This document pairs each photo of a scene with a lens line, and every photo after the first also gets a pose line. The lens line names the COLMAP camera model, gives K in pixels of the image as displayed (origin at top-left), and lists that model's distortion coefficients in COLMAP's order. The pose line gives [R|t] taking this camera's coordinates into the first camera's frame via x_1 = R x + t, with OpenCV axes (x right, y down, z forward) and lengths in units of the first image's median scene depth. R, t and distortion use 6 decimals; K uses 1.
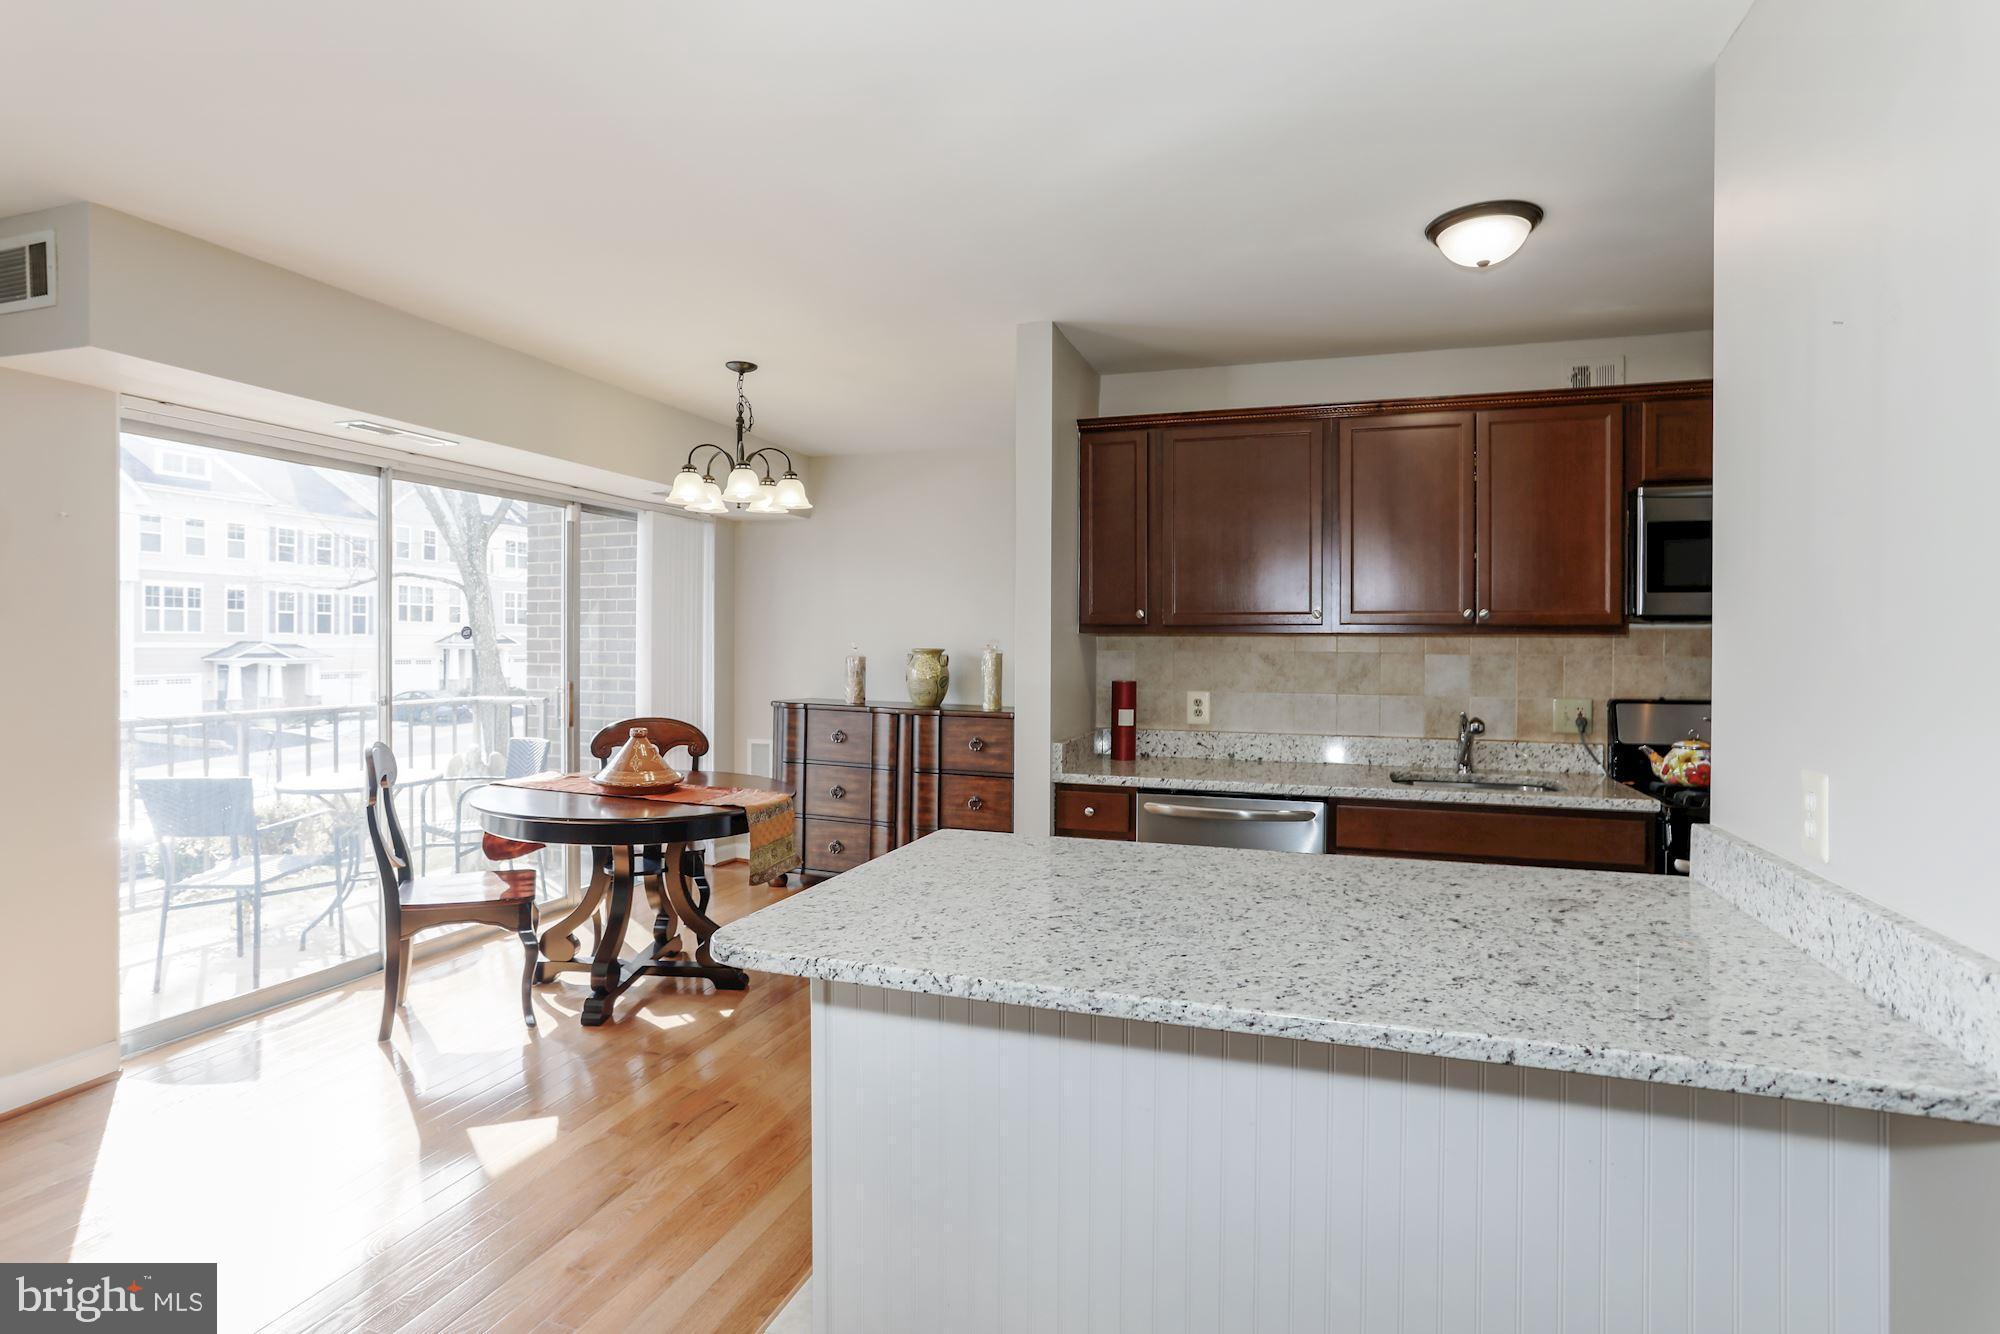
lens RADIAL K [[990.2, 0, 1002.3], [0, 990.2, 648.1], [0, 0, 1]] dist [-0.061776, 0.036070]
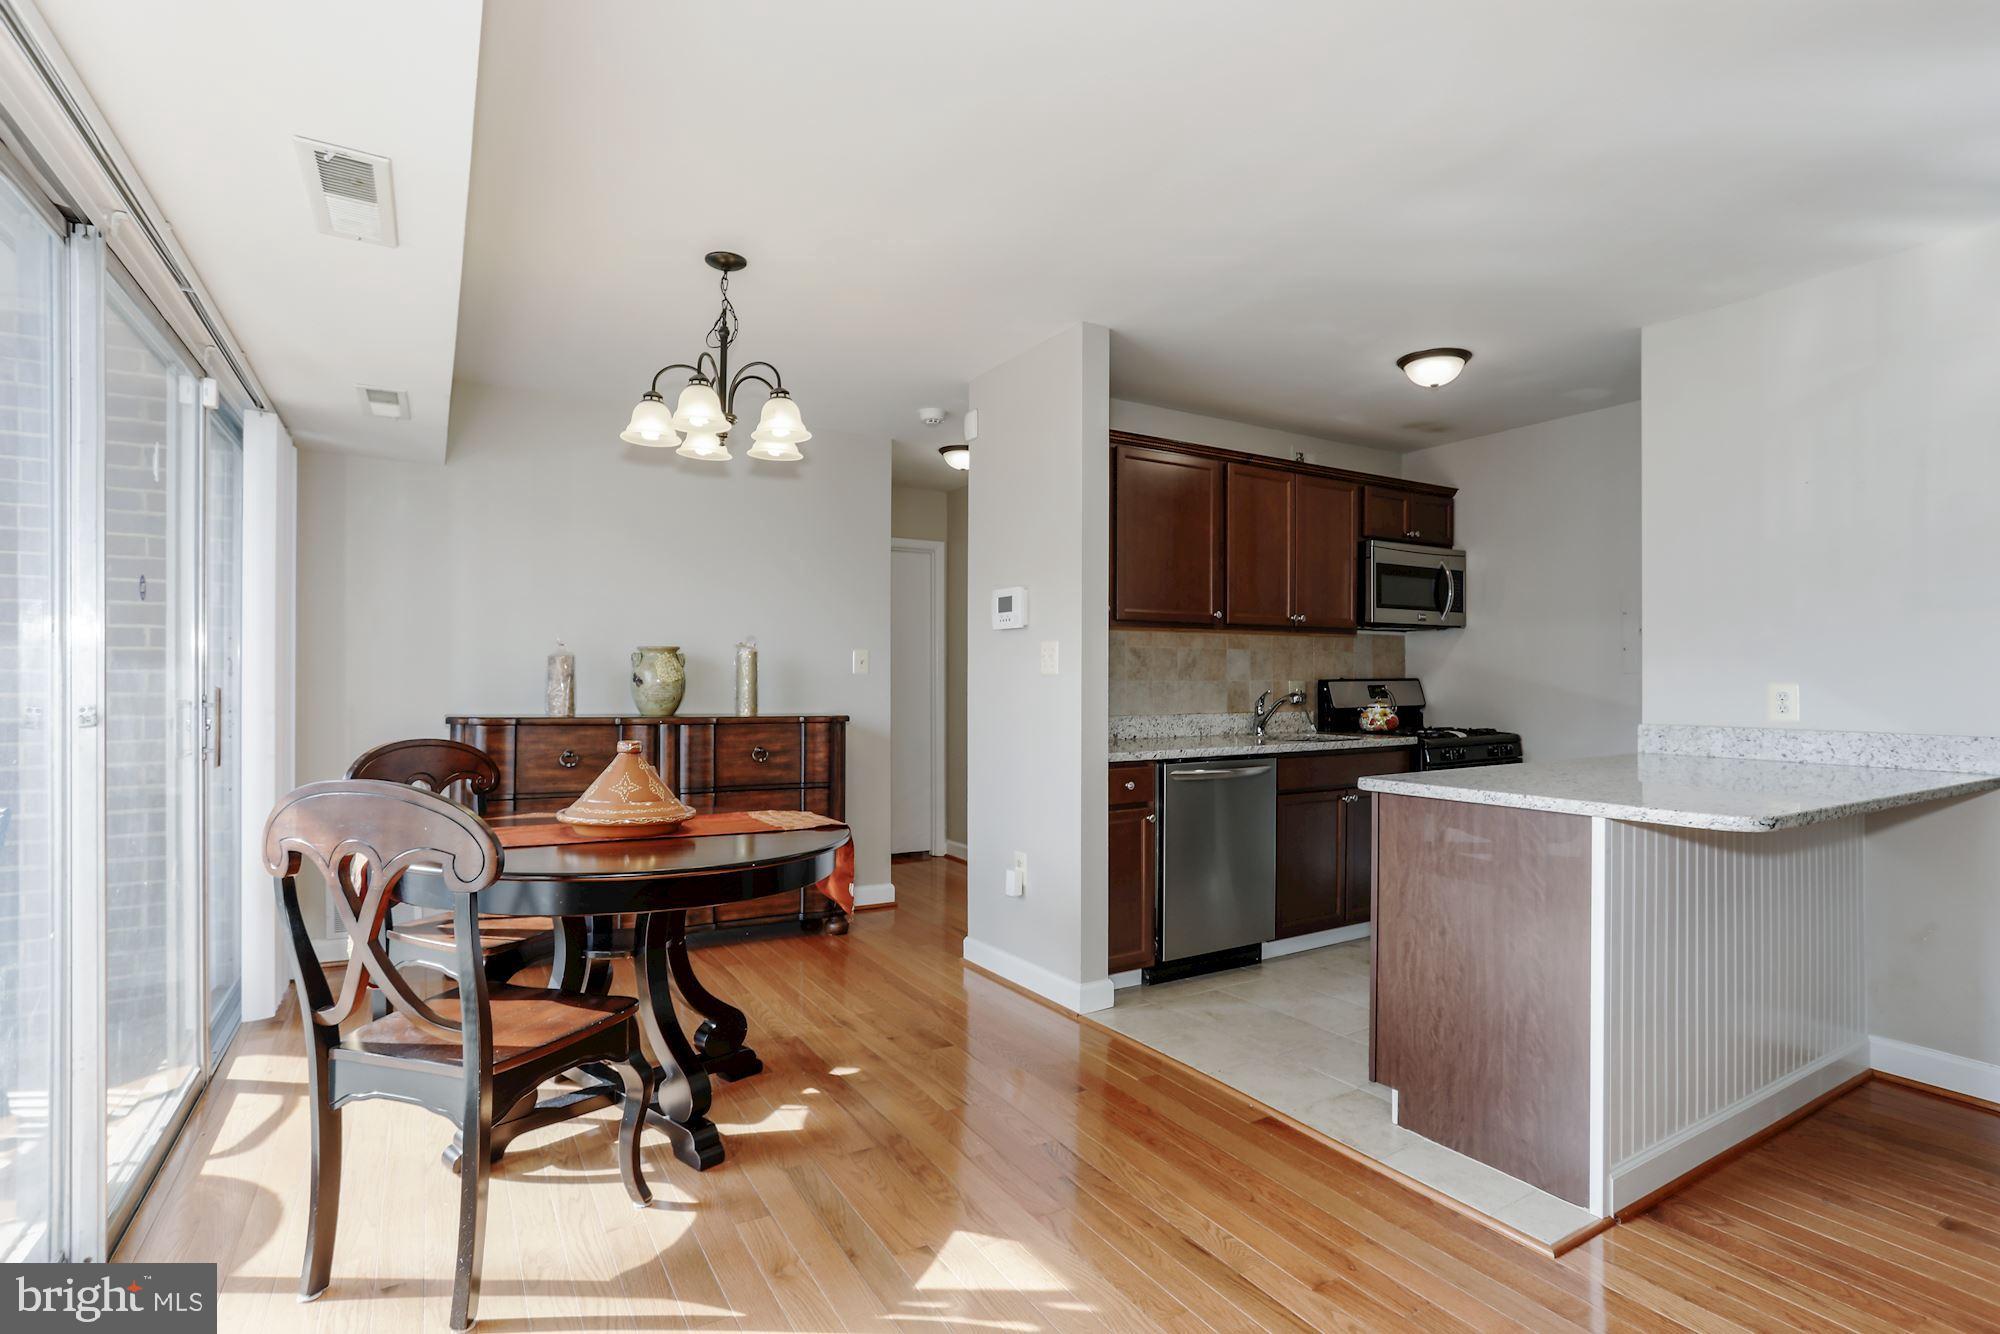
lens RADIAL K [[992.9, 0, 1008.0], [0, 992.9, 673.0], [0, 0, 1]] dist [-0.063142, 0.039555]
pose [[0.636601, -0.002903, 0.771188, -0.729857], [0.006279, 0.999979, -0.001420, 0.035734], [-0.771168, 0.005746, 0.636606, 0.350139]]
